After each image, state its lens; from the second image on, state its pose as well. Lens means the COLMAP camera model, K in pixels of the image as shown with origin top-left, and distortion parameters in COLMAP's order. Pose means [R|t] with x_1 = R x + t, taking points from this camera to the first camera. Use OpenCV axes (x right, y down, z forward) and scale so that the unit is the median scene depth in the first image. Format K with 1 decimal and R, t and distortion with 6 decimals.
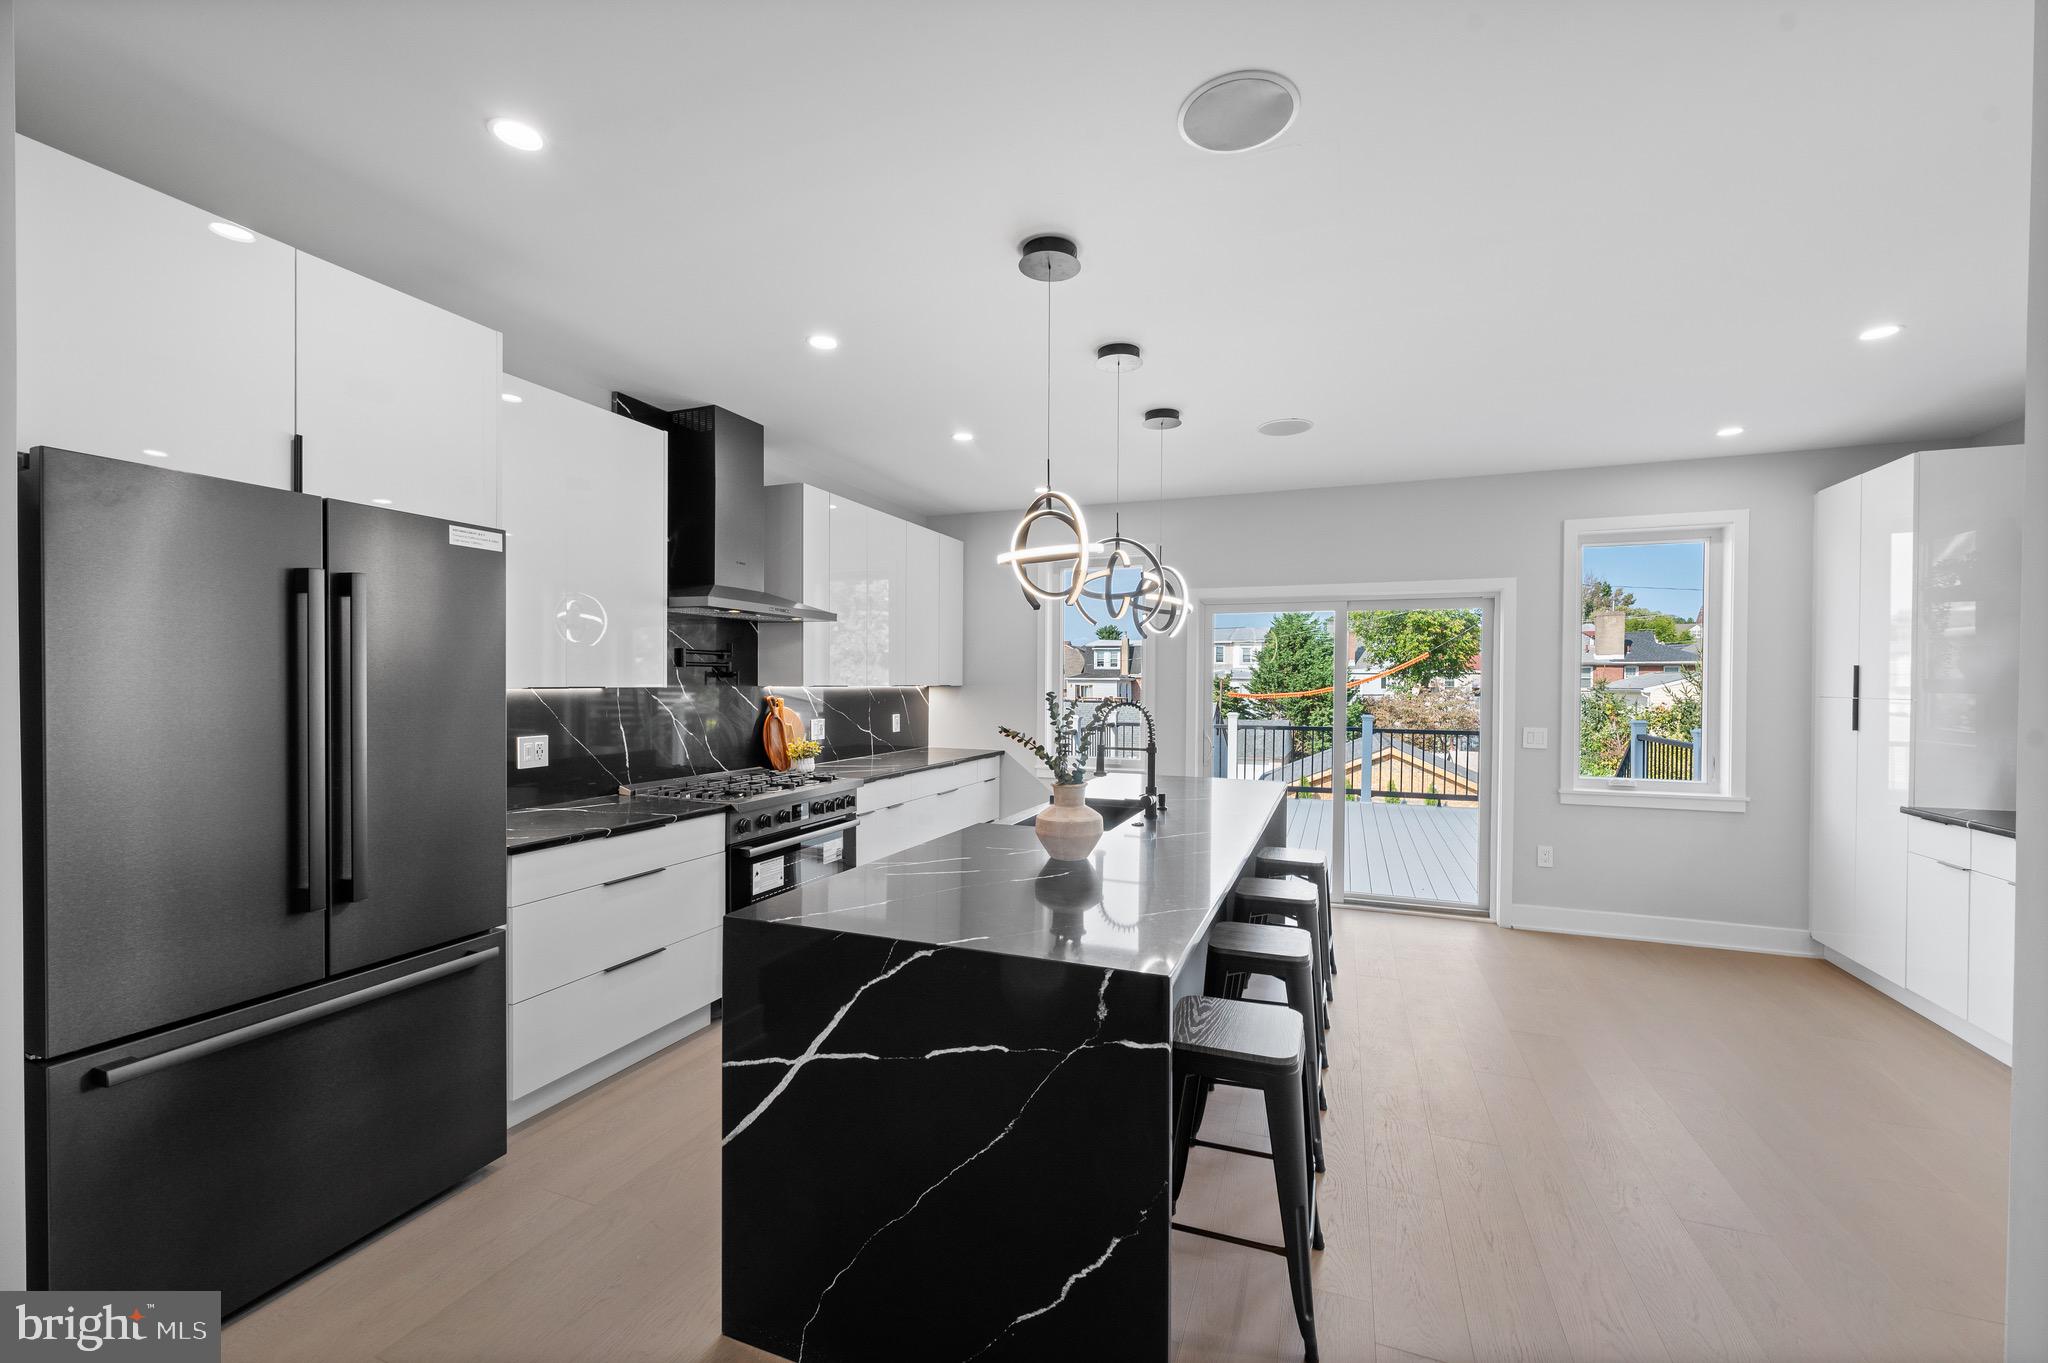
lens RADIAL K [[819.8, 0, 1031.8], [0, 819.8, 689.6], [0, 0, 1]] dist [-0.000496, 0.000123]
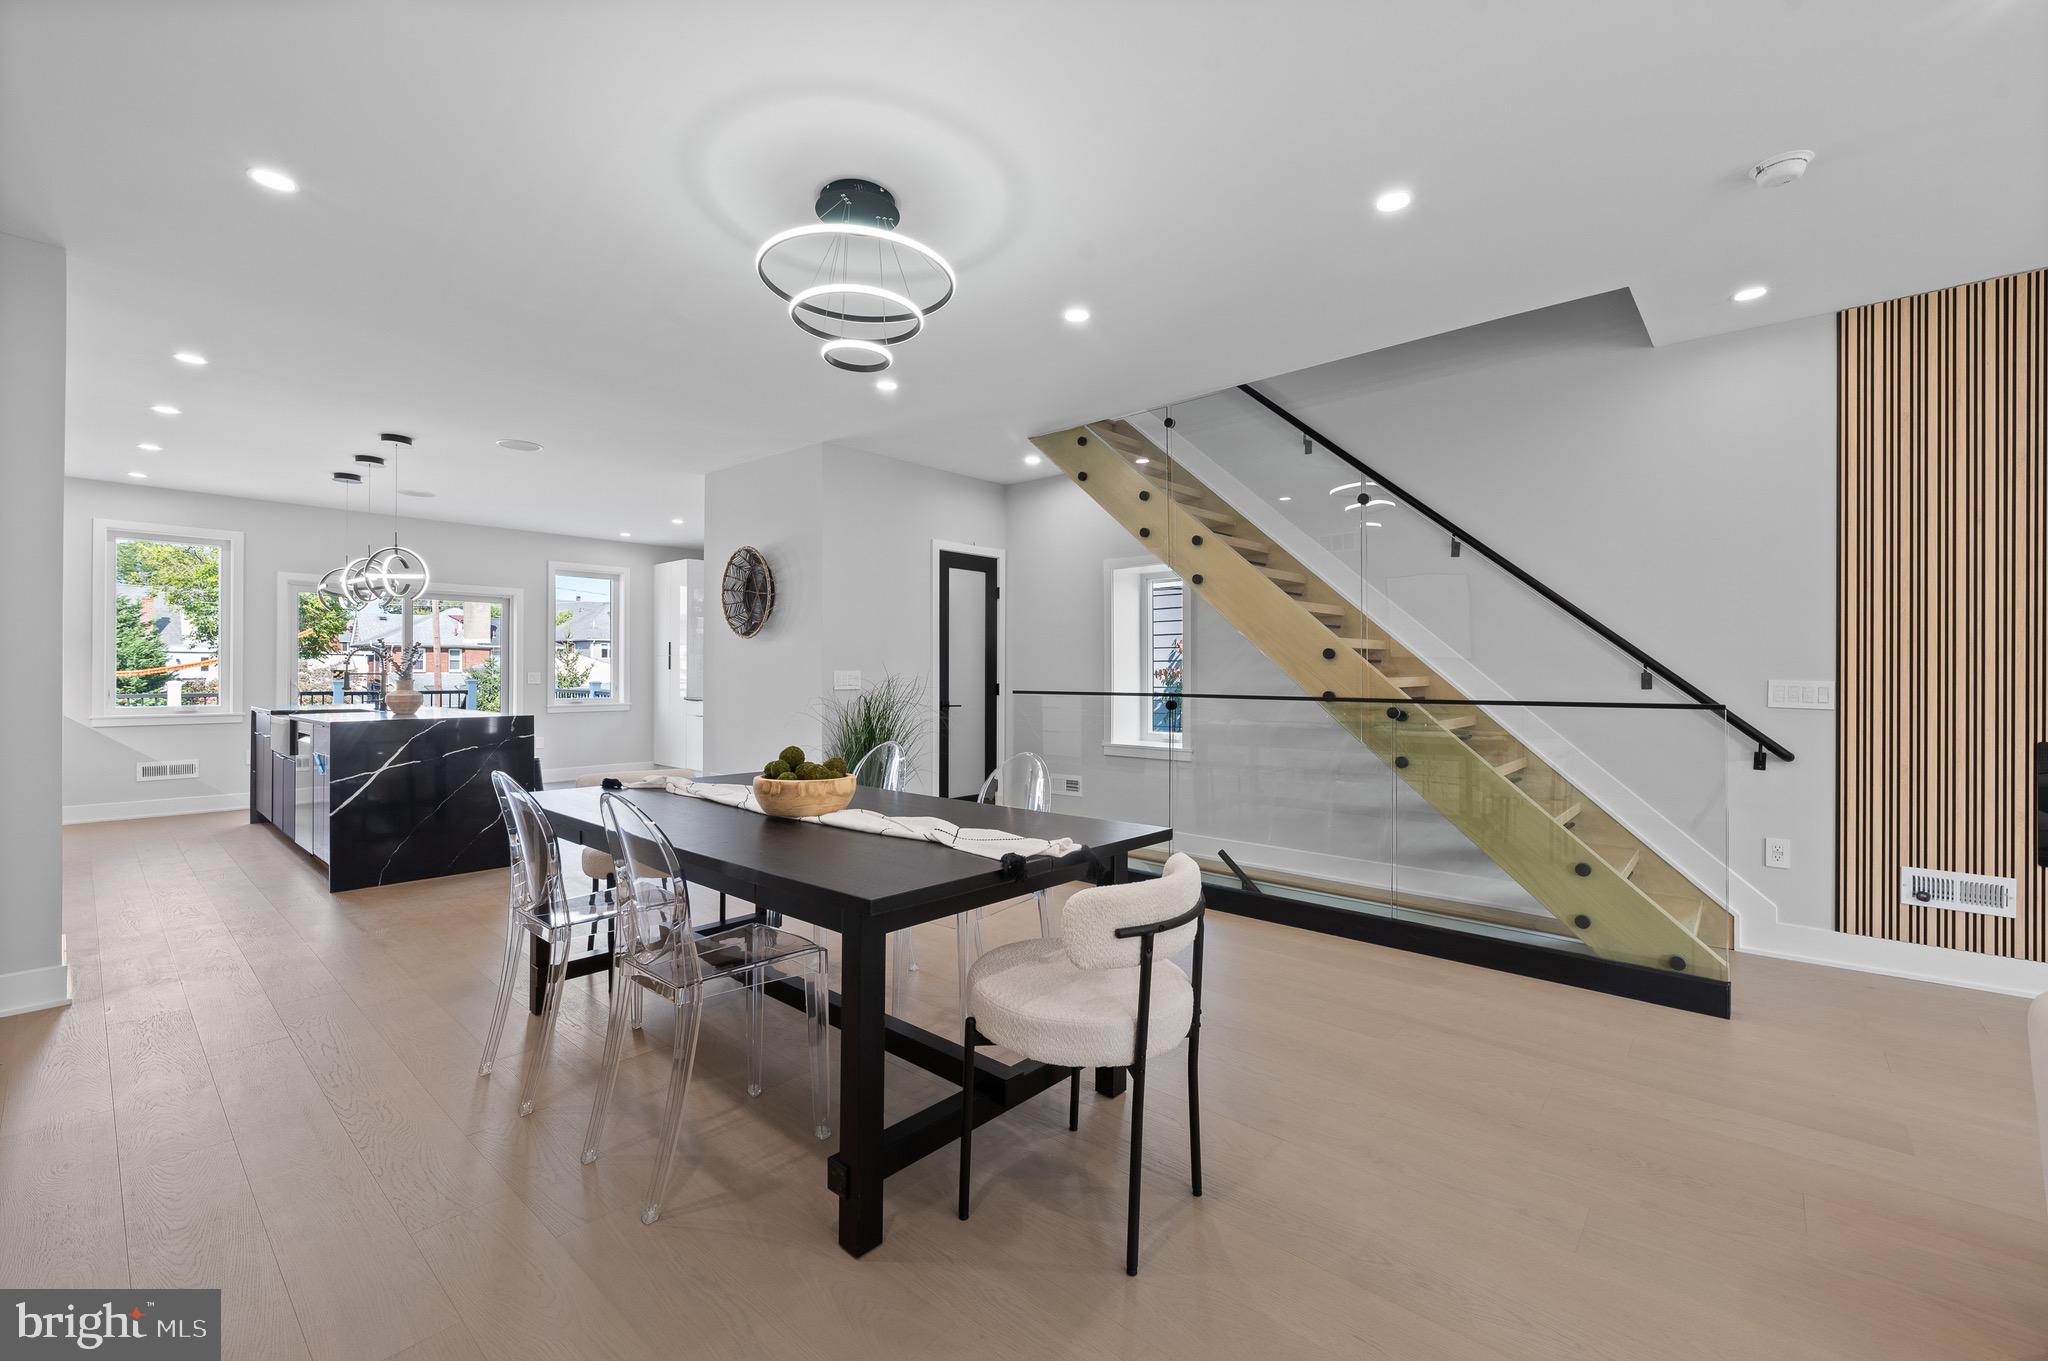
lens RADIAL K [[838.8, 0, 1033.0], [0, 838.8, 670.6], [0, 0, 1]] dist [0.000912, -0.000106]
pose [[0.350425, -0.002178, 0.936588, -0.931487], [0.007155, 0.999974, -0.000351, 0.064545], [-0.936563, 0.006824, 0.350432, -0.864904]]
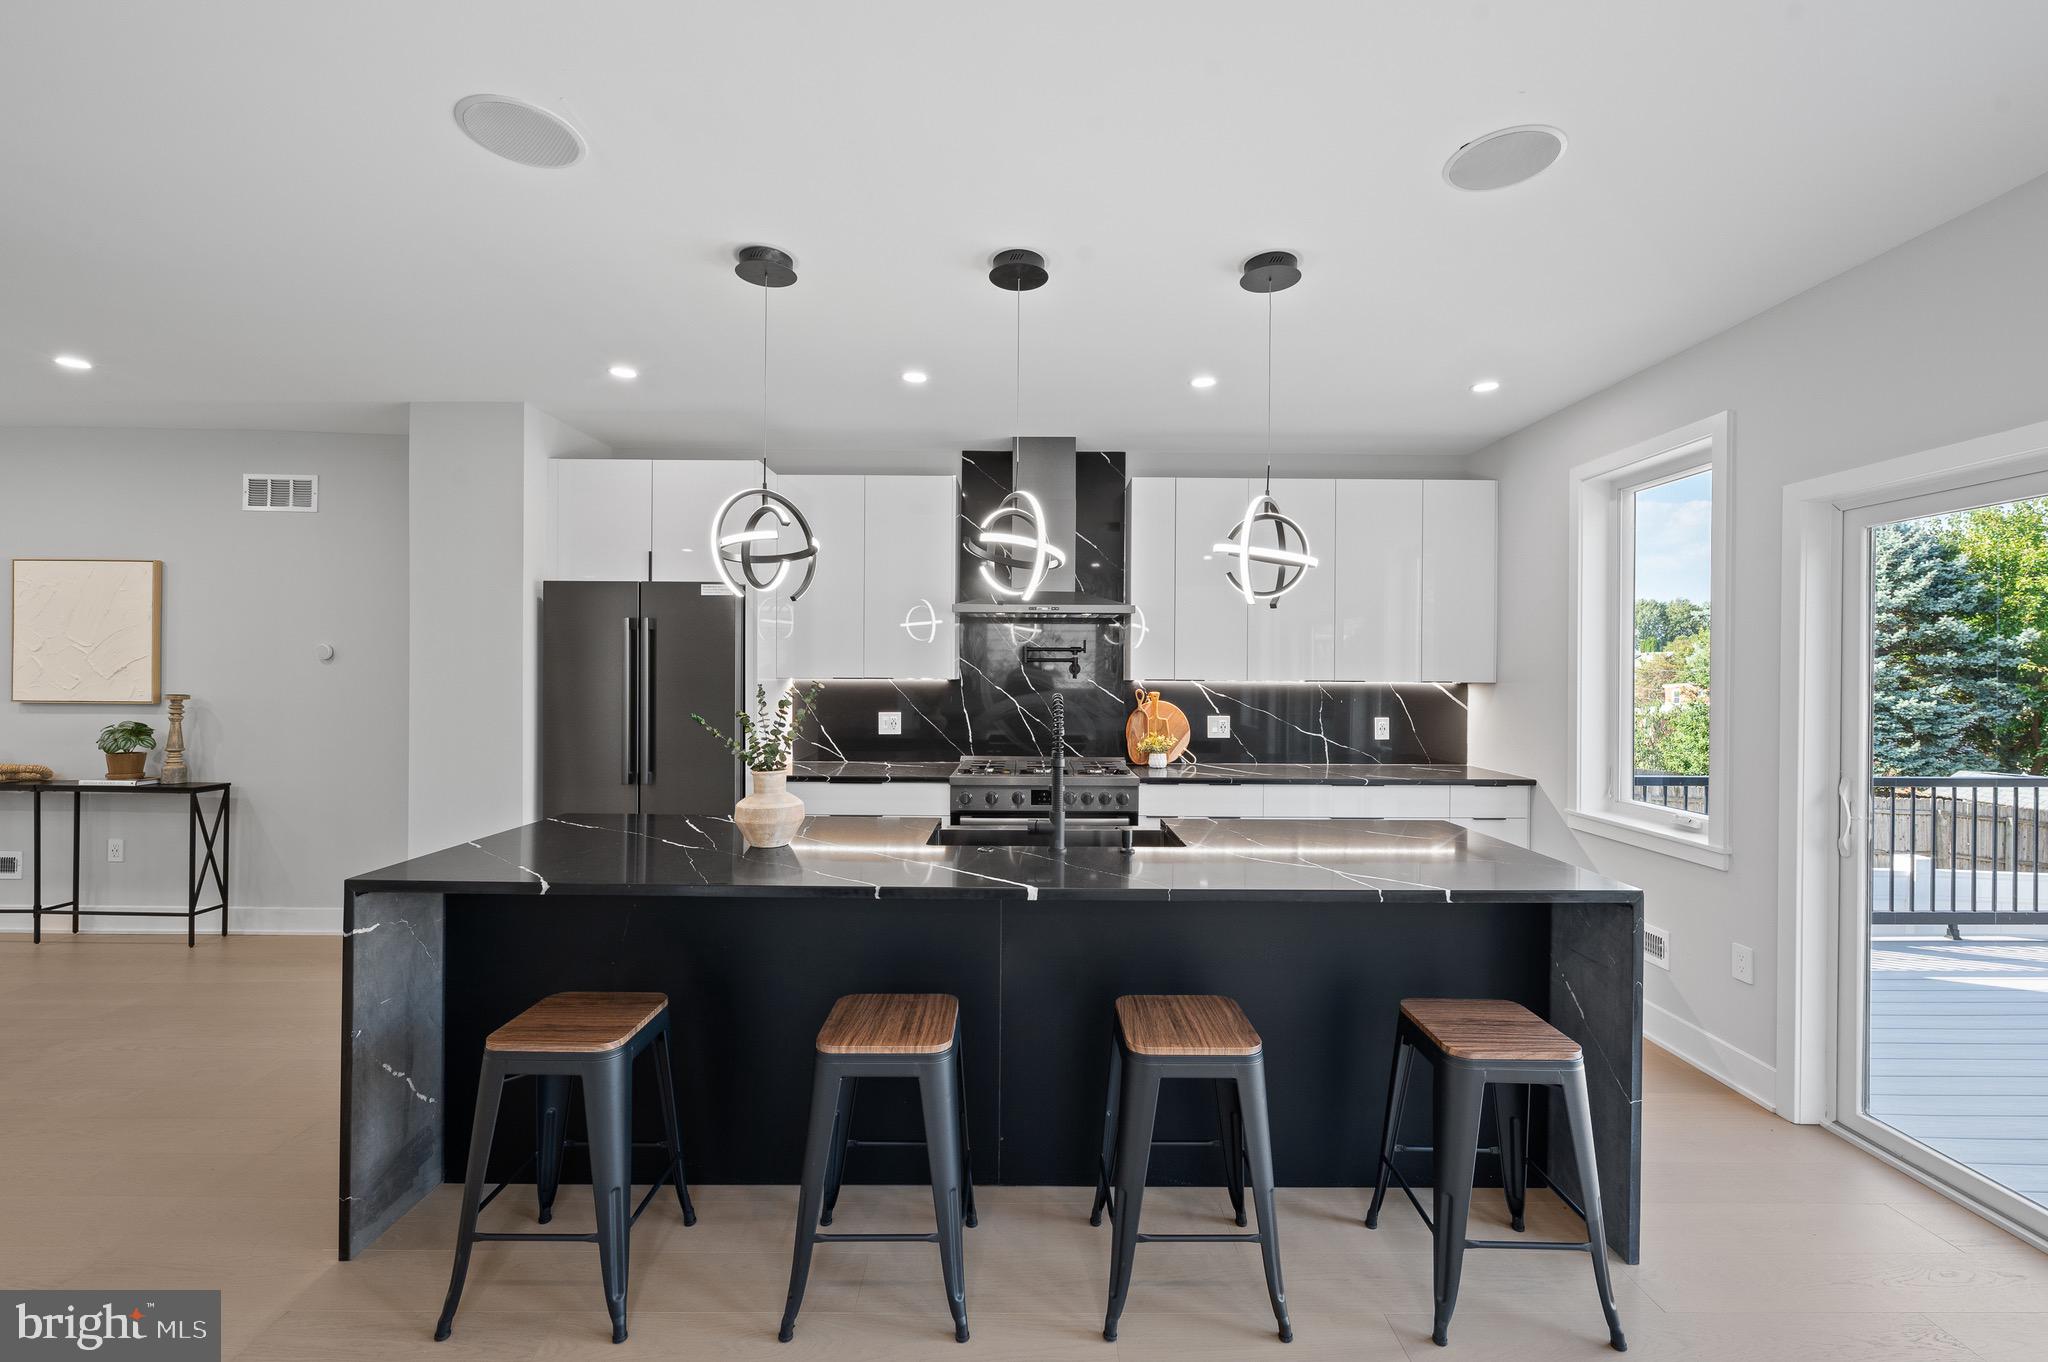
lens RADIAL K [[838.8, 0, 1033.0], [0, 838.8, 671.1], [0, 0, 1]] dist [0.000912, -0.000106]
pose [[0.361756, -0.006660, -0.932249, 0.715508], [-0.013574, 0.999831, -0.012410, -0.000687], [0.932174, 0.017144, 0.361605, 0.586111]]
